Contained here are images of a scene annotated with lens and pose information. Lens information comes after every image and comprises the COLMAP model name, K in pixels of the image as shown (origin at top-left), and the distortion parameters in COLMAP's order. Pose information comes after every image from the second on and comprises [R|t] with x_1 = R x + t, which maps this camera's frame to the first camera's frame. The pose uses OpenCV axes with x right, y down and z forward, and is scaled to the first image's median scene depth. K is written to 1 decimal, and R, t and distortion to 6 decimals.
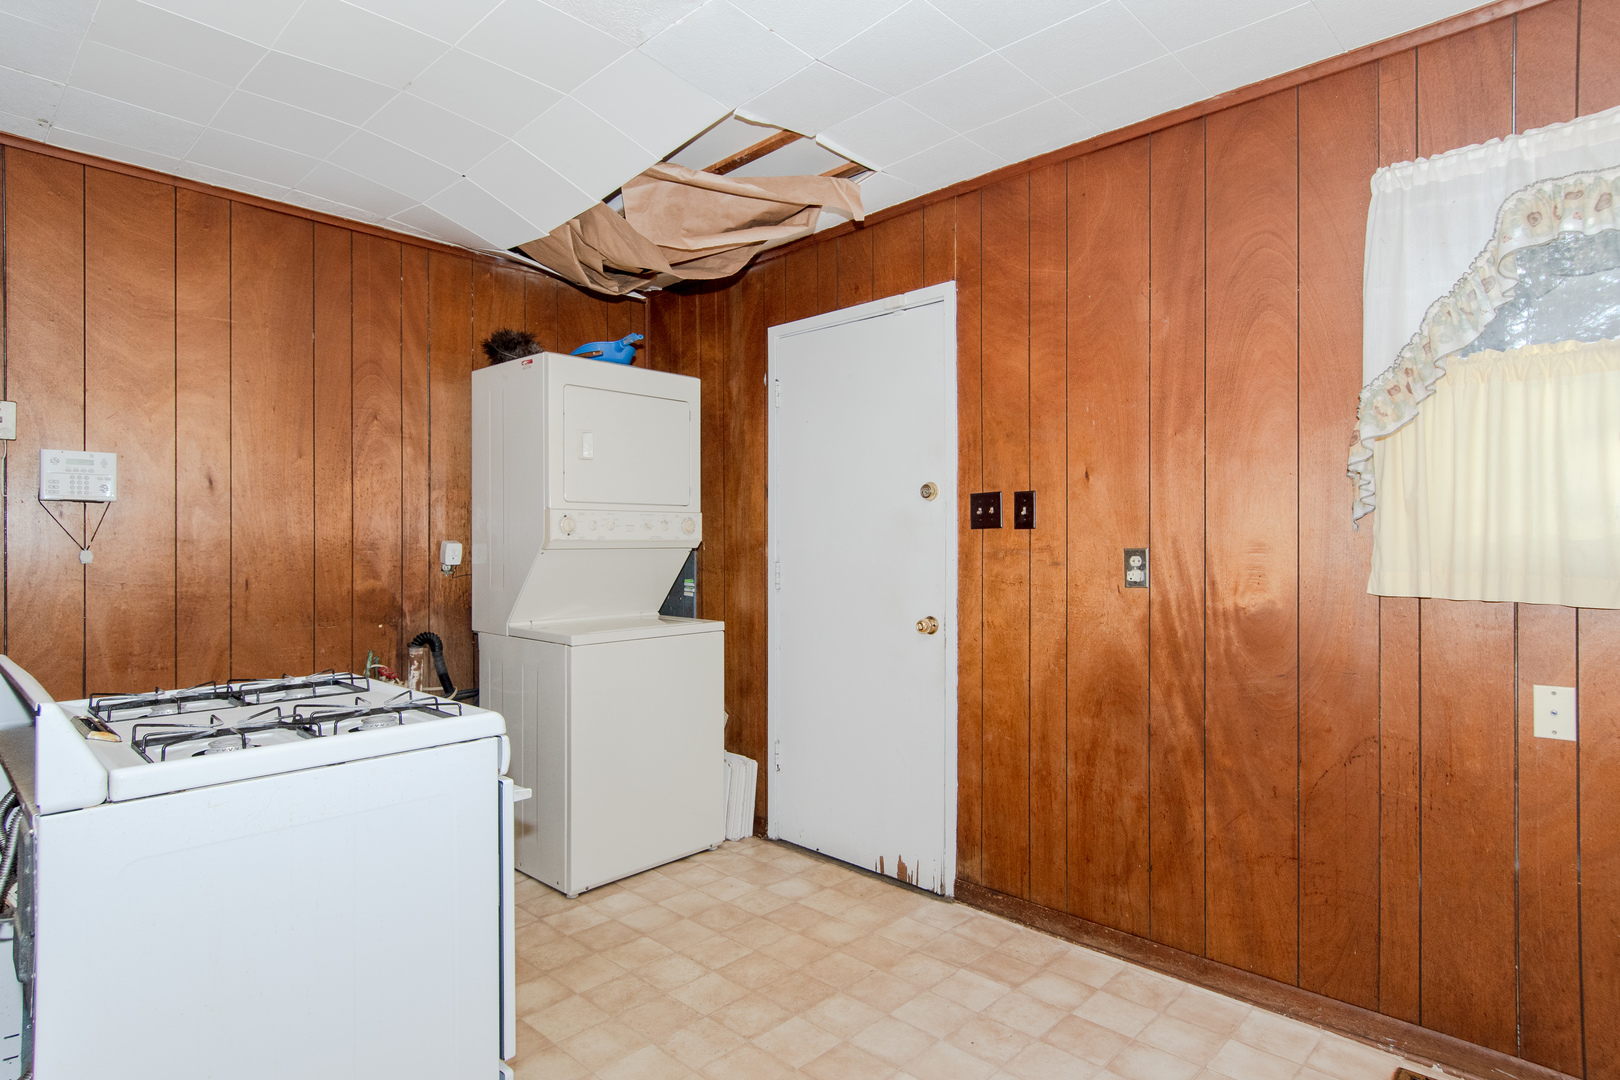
lens RADIAL K [[894.2, 0, 760.7], [0, 894.2, 532.9], [0, 0, 1]] dist [0.010568, -0.009629]
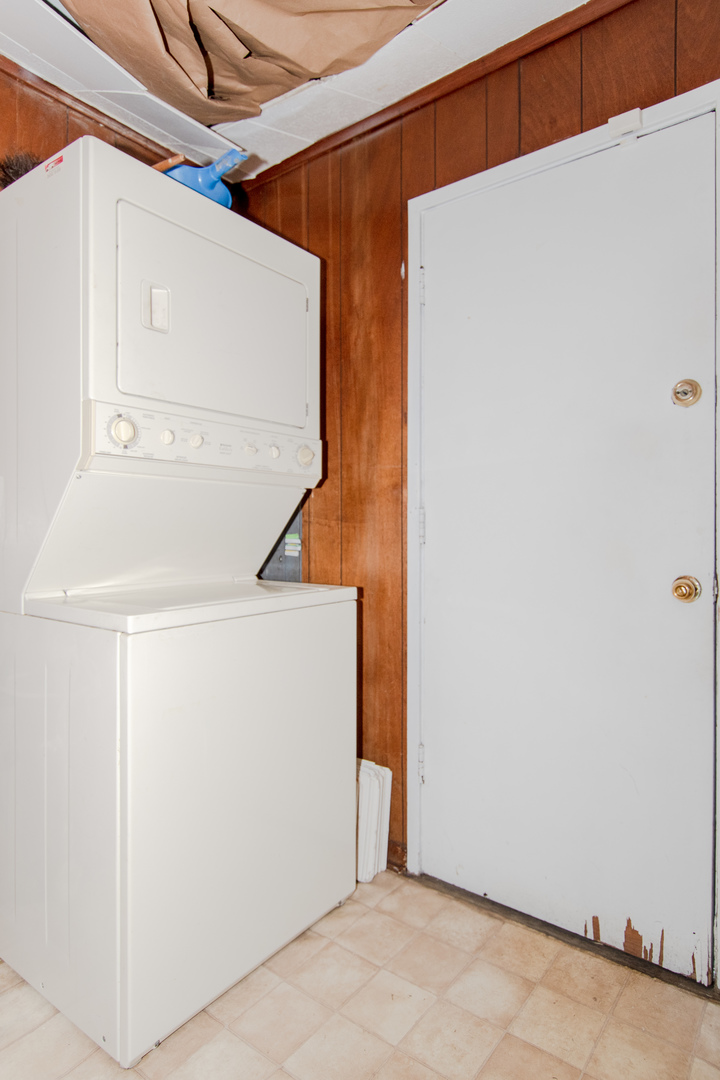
lens RADIAL K [[596.2, 0, 391.8], [0, 596.2, 530.4], [0, 0, 1]] dist [0.010568, -0.009629]
pose [[0.982688, 0.004215, 0.185221, -0.099797], [-0.004776, 0.999985, 0.002582, 0.050567], [-0.185207, -0.003422, 0.982694, 0.506527]]
